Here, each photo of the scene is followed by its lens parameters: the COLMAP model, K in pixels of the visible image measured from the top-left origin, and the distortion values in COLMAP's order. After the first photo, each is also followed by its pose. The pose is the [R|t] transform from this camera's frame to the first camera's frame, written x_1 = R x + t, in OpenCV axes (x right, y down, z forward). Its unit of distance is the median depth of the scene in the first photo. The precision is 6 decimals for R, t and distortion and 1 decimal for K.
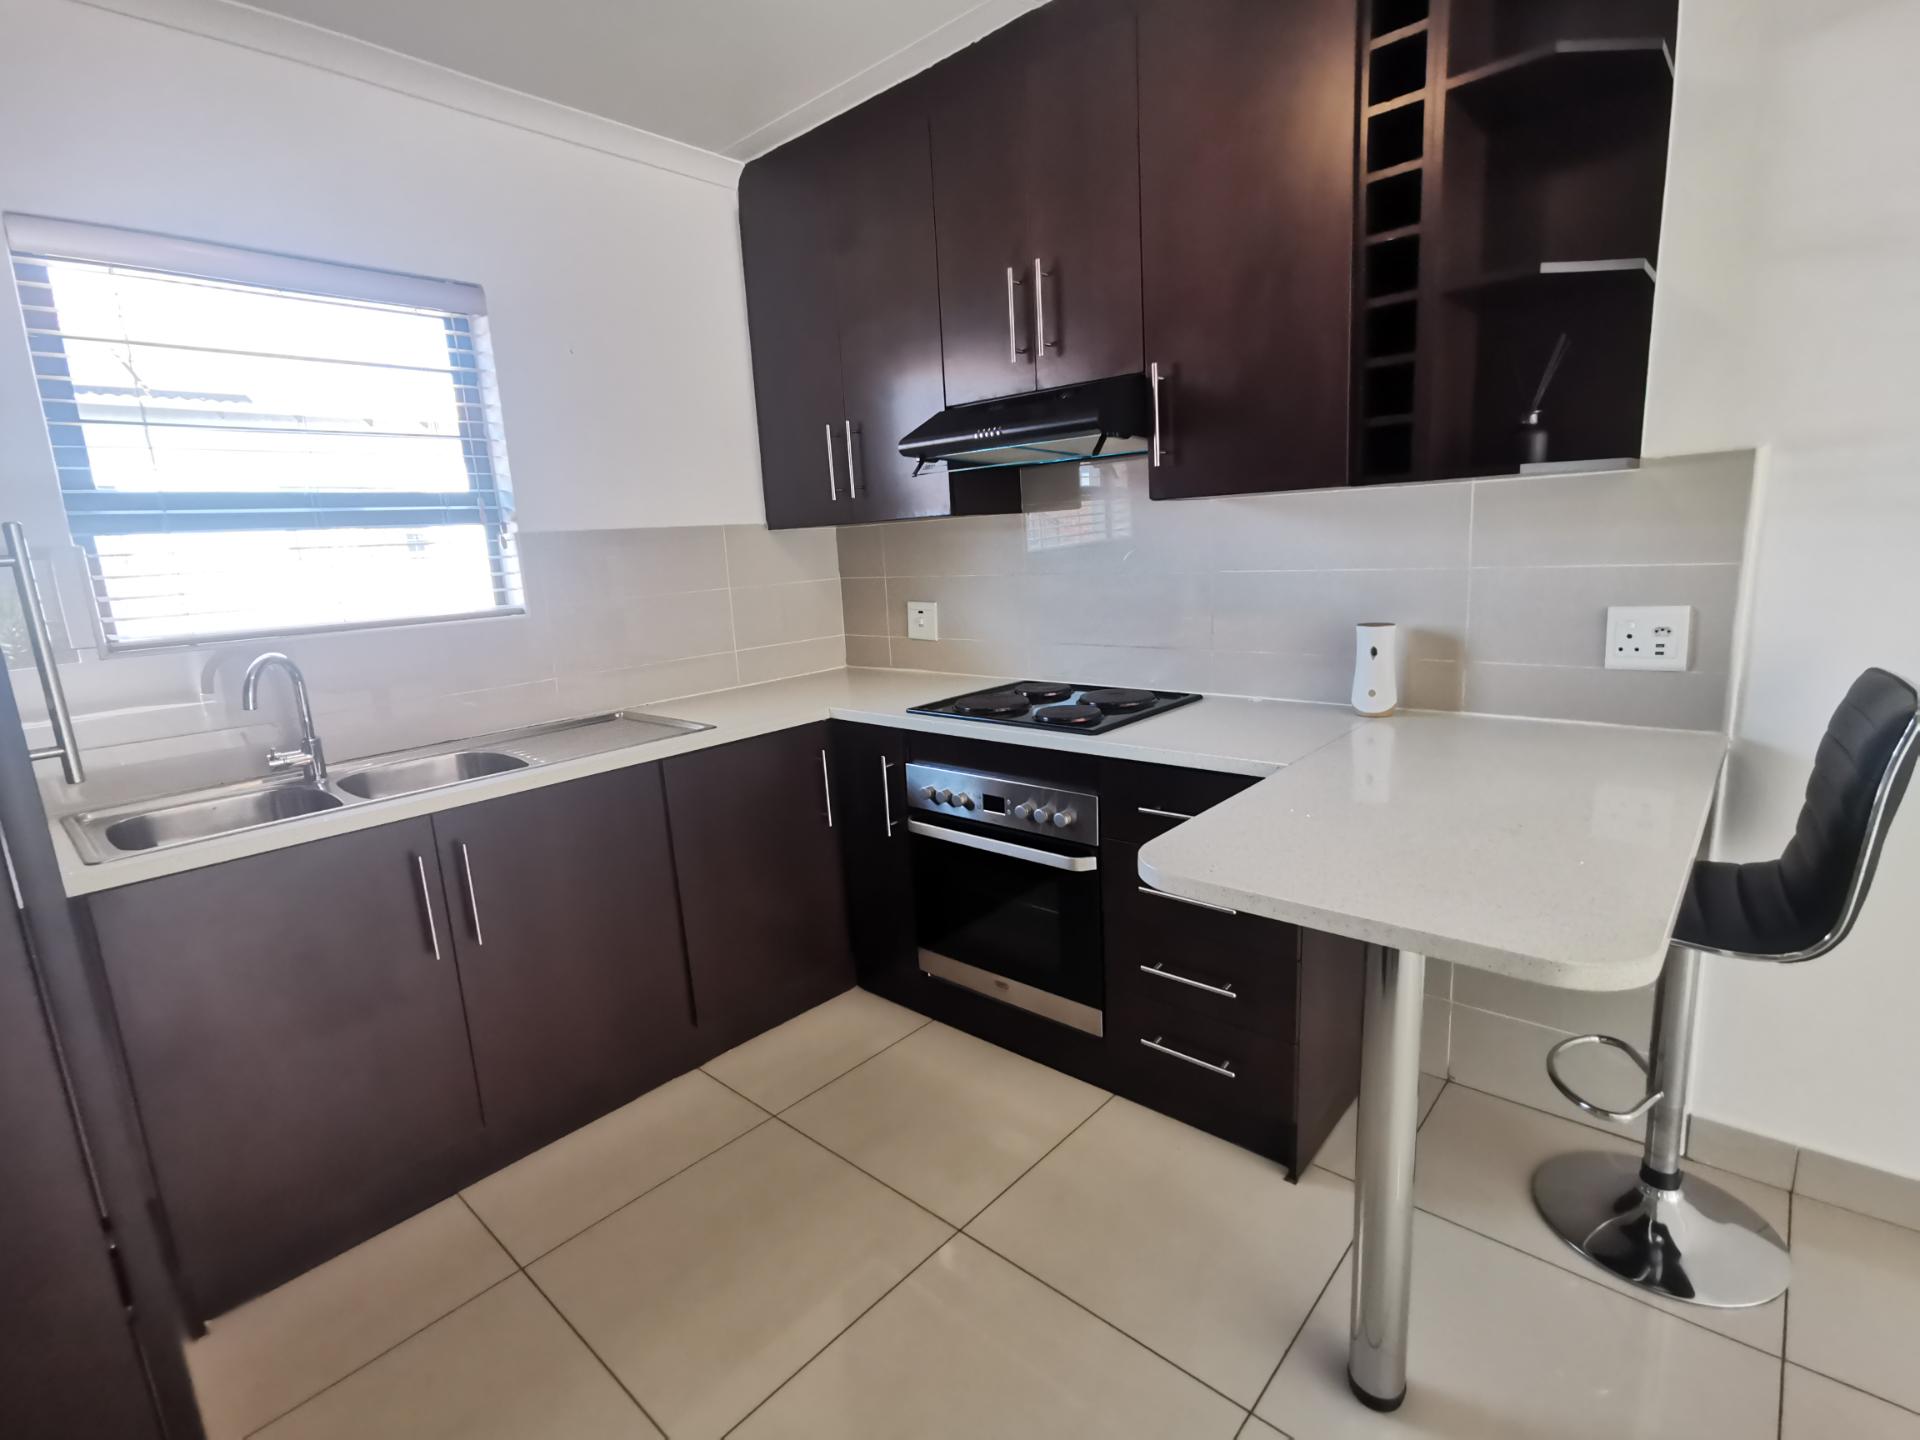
lens RADIAL K [[921.4, 0, 941.1], [0, 921.4, 717.1], [0, 0, 1]] dist [-0.032149, 0.026925]
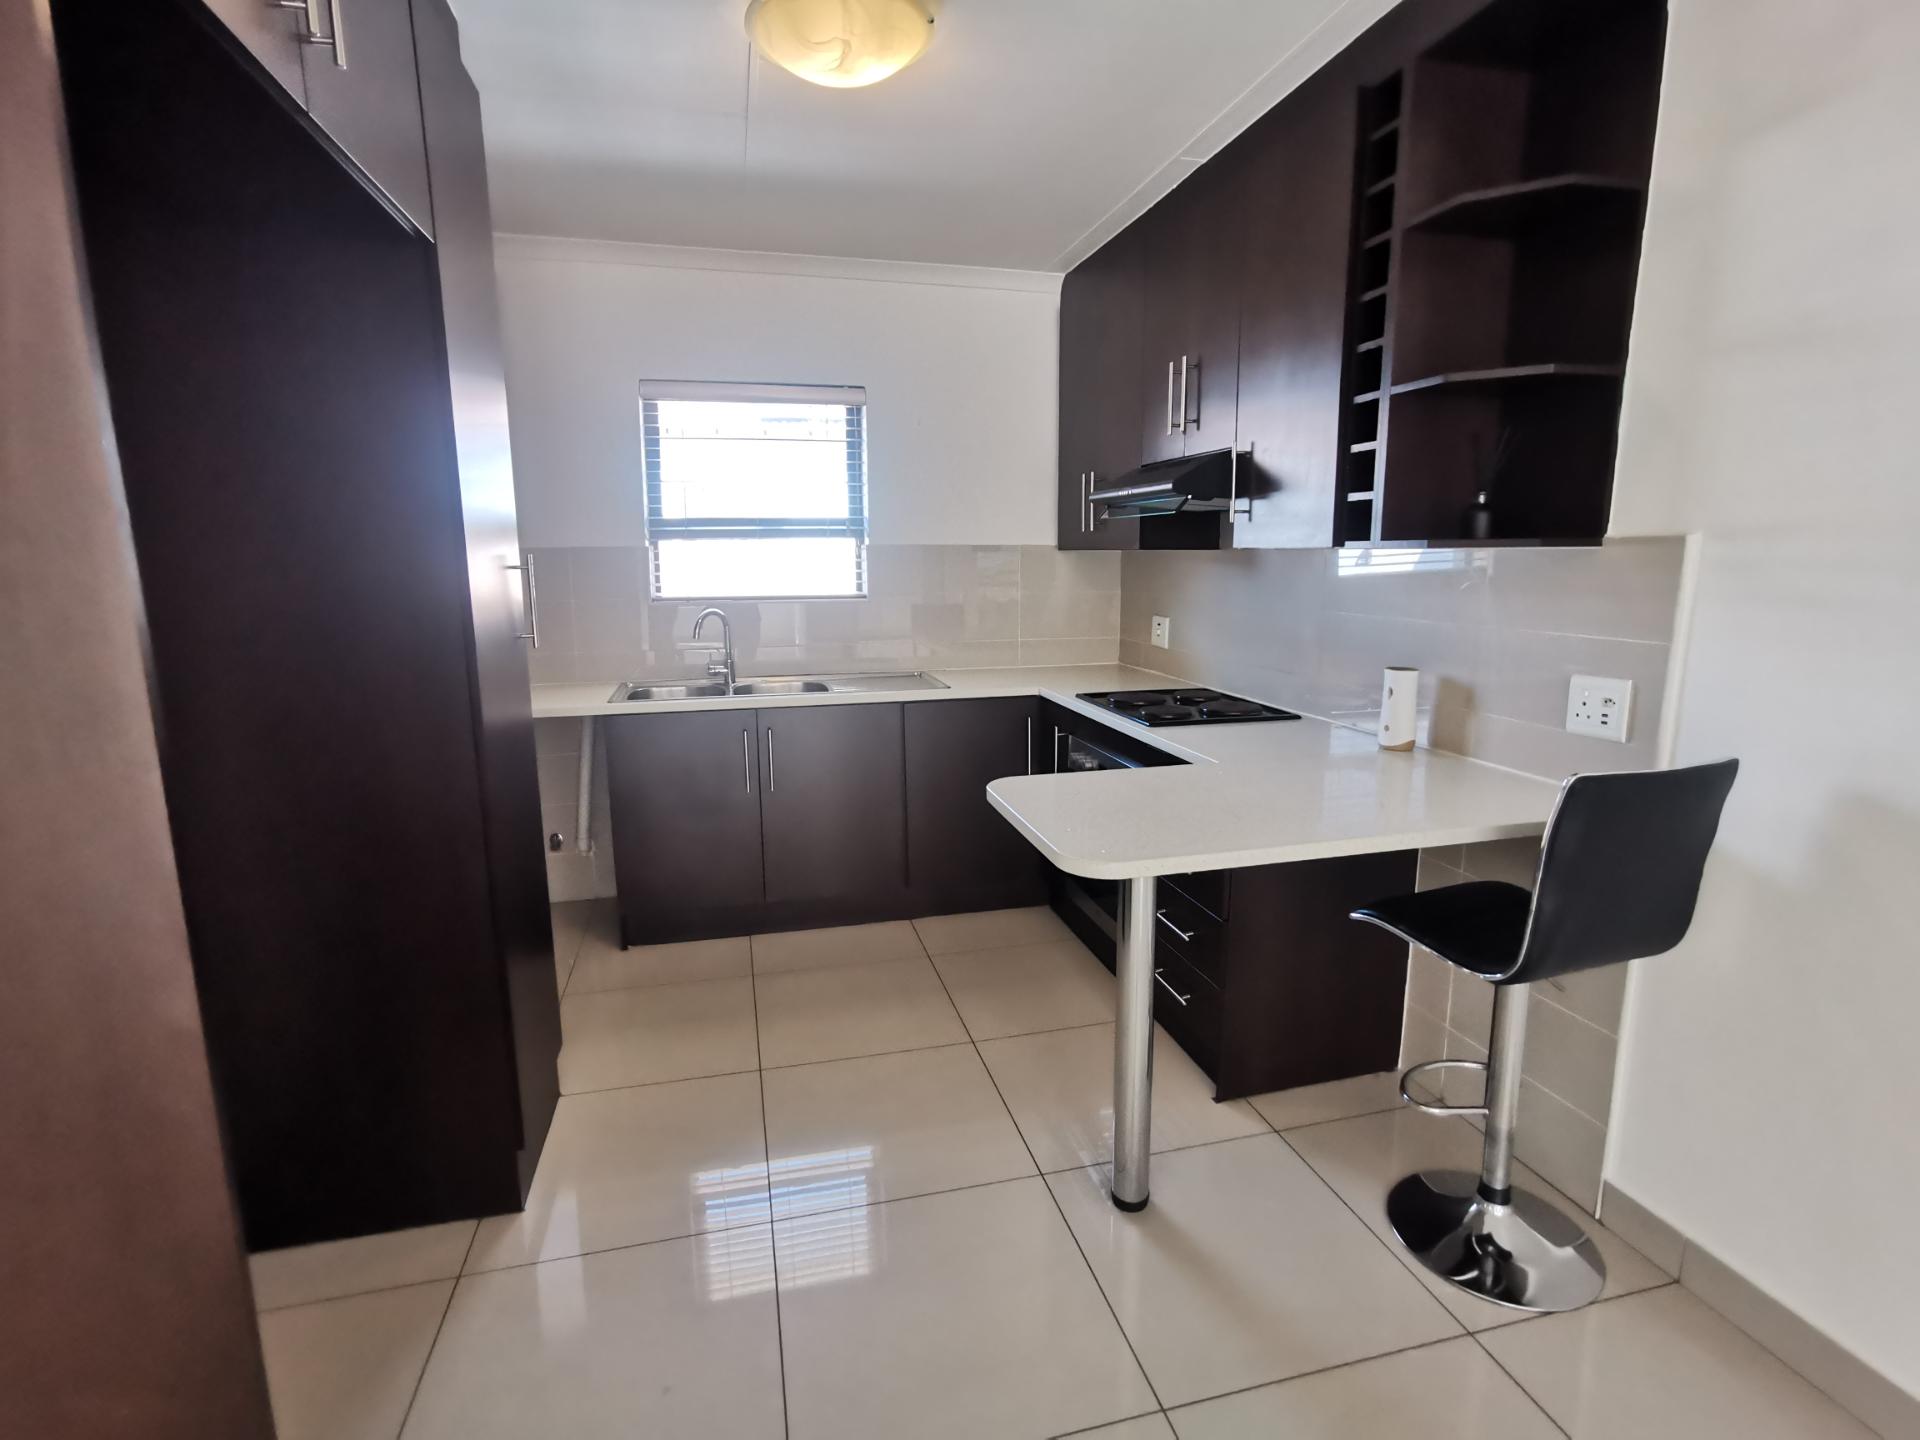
lens RADIAL K [[921.4, 0, 944.8], [0, 921.4, 719.8], [0, 0, 1]] dist [-0.032149, 0.026925]
pose [[0.826337, 0.151156, -0.542512, 0.624006], [-0.147510, 0.987769, 0.050531, -0.012682], [0.543515, 0.038270, 0.838527, -0.248371]]
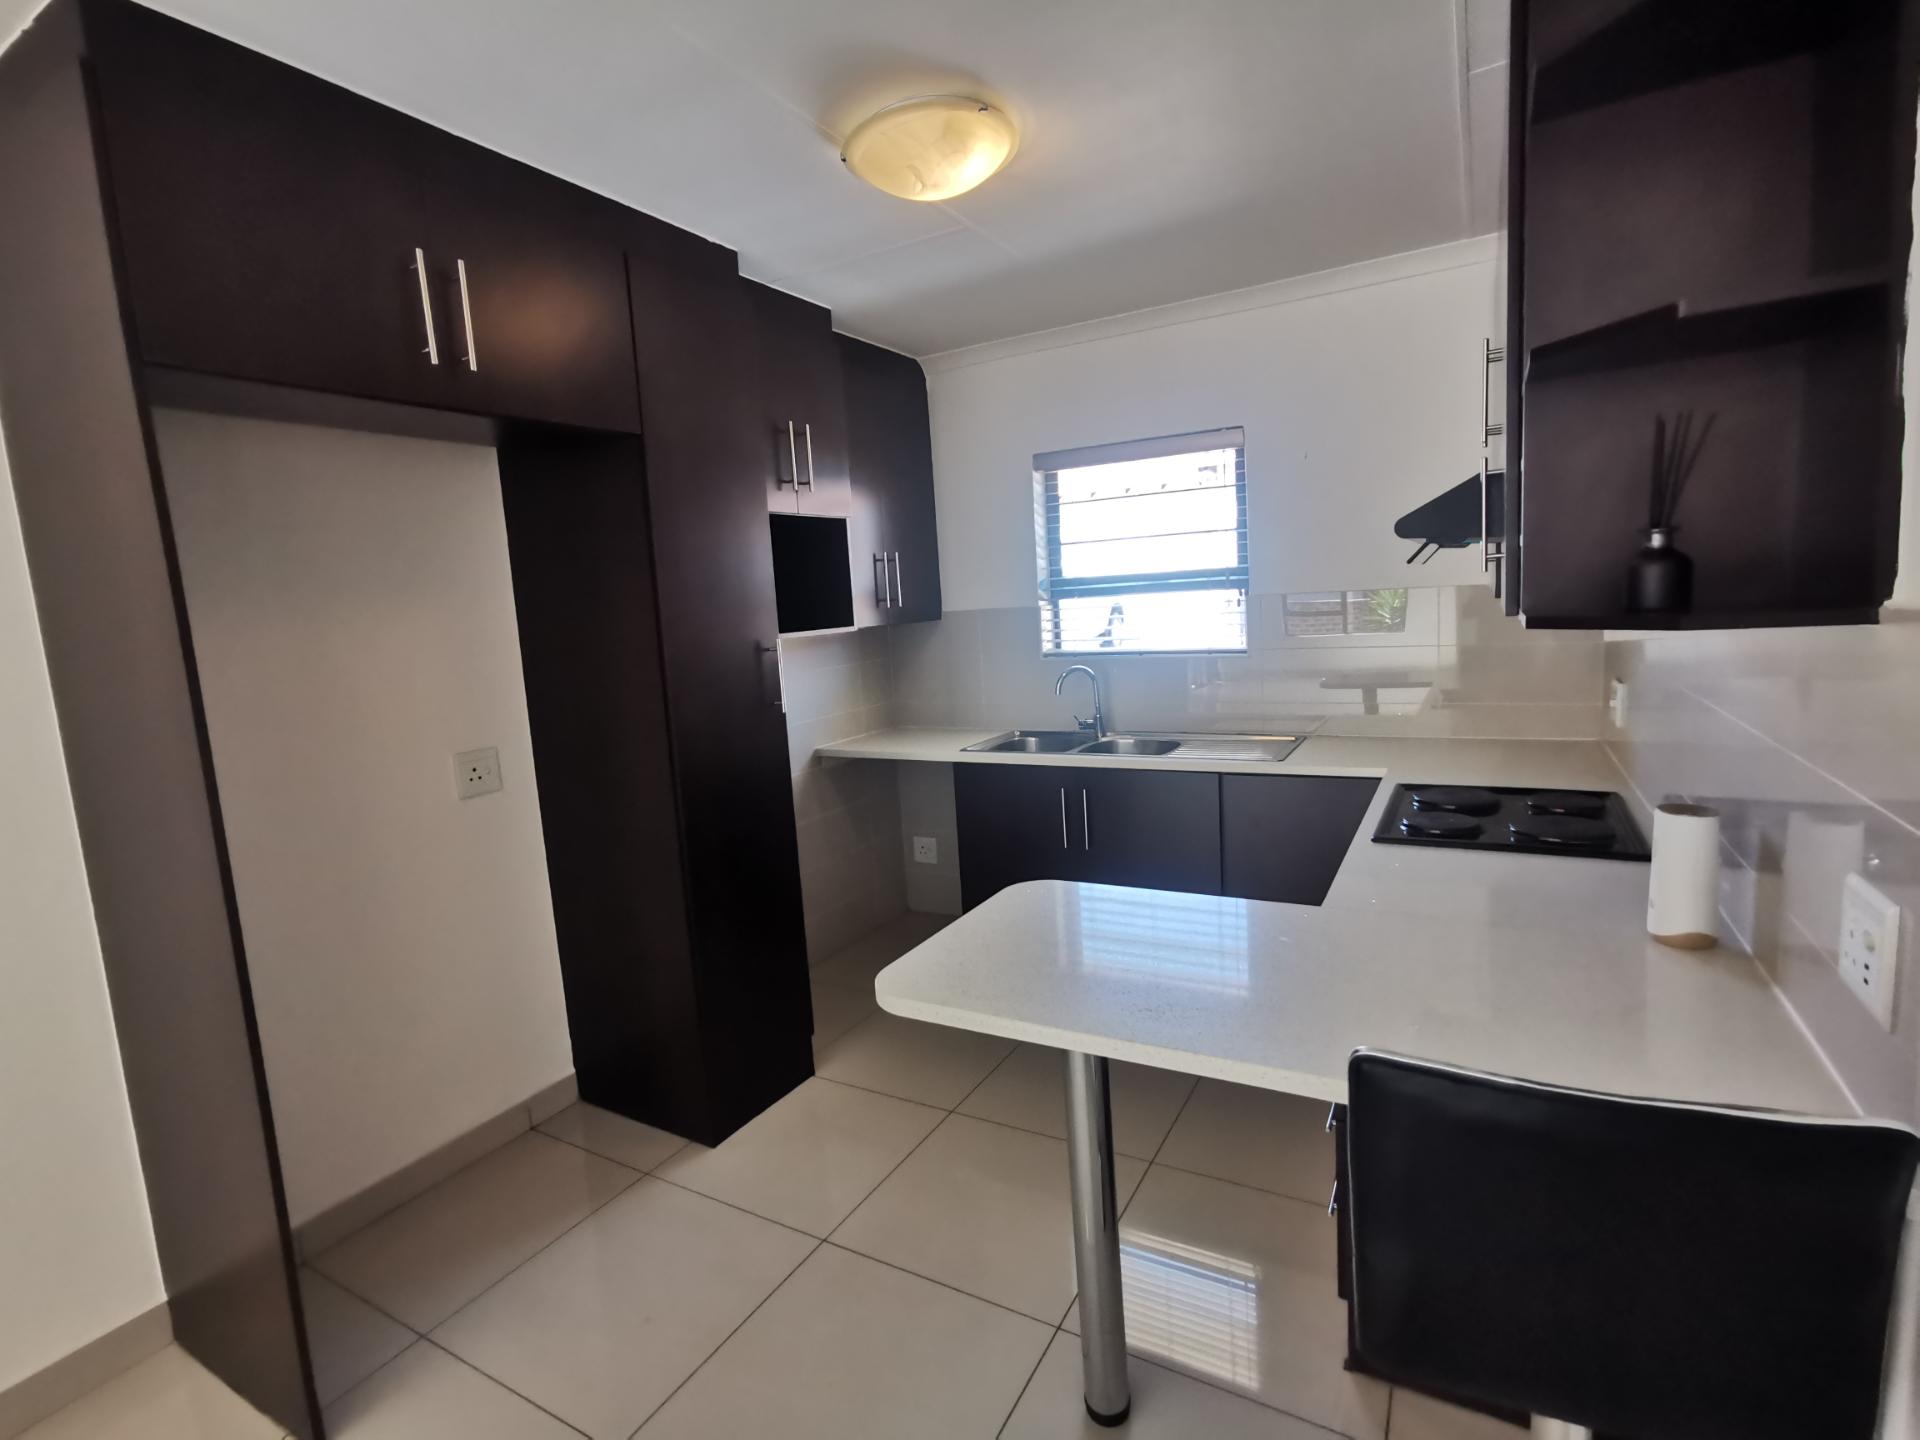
lens RADIAL K [[921.4, 0, 953.5], [0, 921.4, 718.7], [0, 0, 1]] dist [-0.032149, 0.026925]
pose [[0.212341, 0.169843, -0.962322, 0.986512], [-0.142019, 0.979688, 0.141571, -0.184675], [0.966820, 0.106606, 0.232149, 0.311417]]
